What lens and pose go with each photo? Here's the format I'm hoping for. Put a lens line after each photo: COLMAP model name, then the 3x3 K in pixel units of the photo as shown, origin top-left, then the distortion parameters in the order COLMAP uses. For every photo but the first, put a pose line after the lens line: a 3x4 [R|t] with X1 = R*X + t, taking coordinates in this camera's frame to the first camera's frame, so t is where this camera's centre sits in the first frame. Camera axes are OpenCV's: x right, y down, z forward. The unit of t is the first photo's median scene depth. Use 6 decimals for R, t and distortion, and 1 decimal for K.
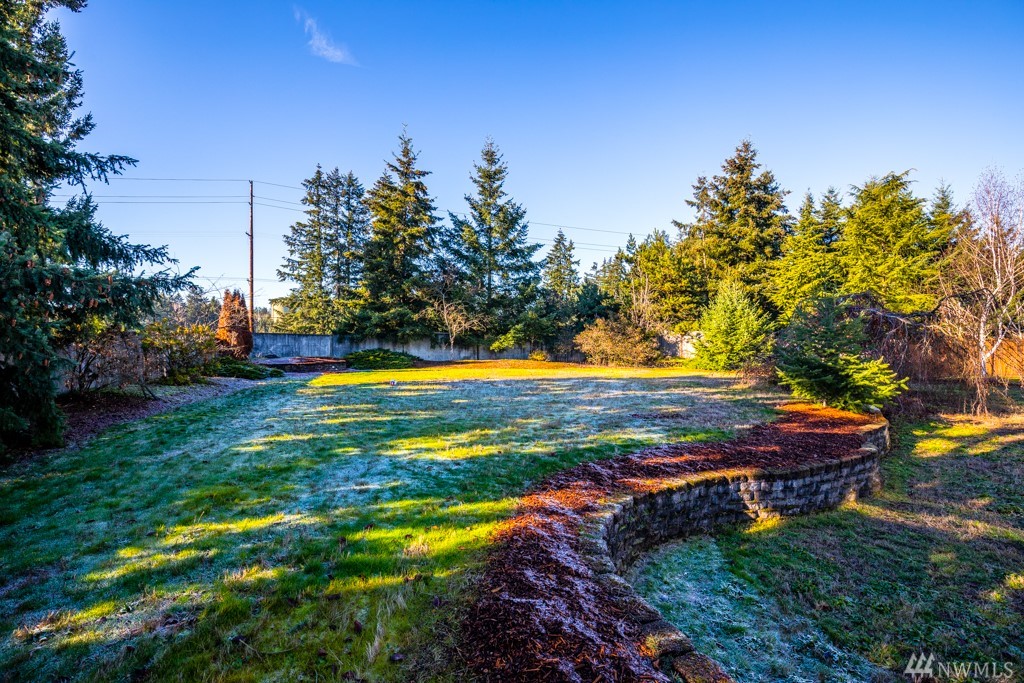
lens RADIAL K [[472.3, 0, 512.0], [0, 472.3, 341.5], [0, 0, 1]] dist [-0.036028, 0.008718]
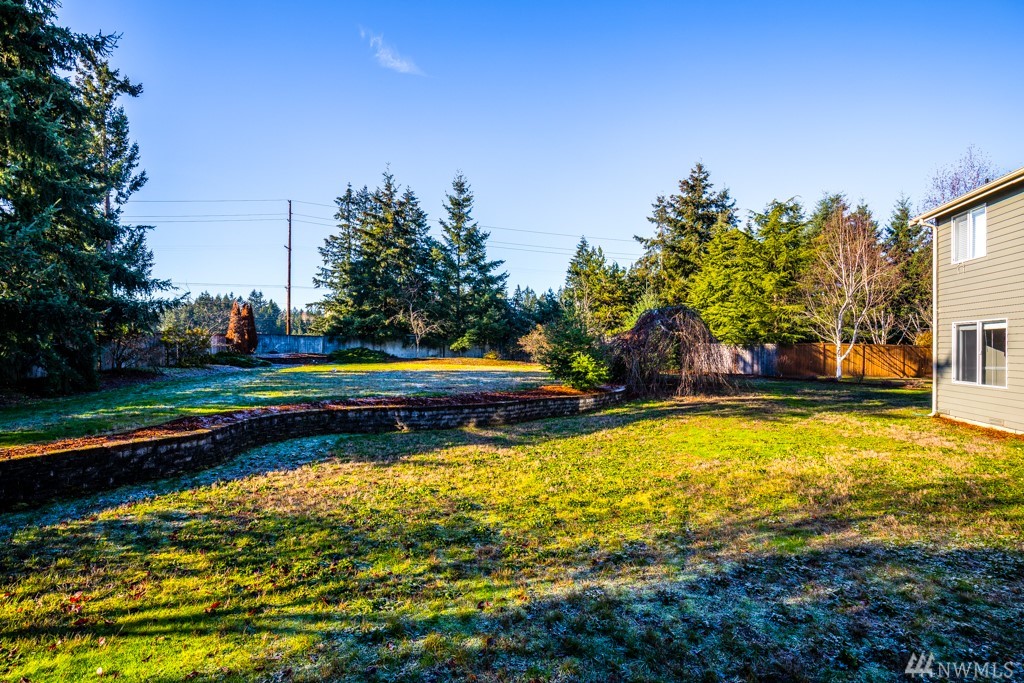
lens RADIAL K [[472.3, 0, 512.0], [0, 472.3, 341.5], [0, 0, 1]] dist [-0.036028, 0.008718]
pose [[0.994880, 0.009115, -0.100649, 0.233461], [-0.009672, 0.999940, -0.005048, 0.001683], [0.100597, 0.005996, 0.994909, -0.187898]]
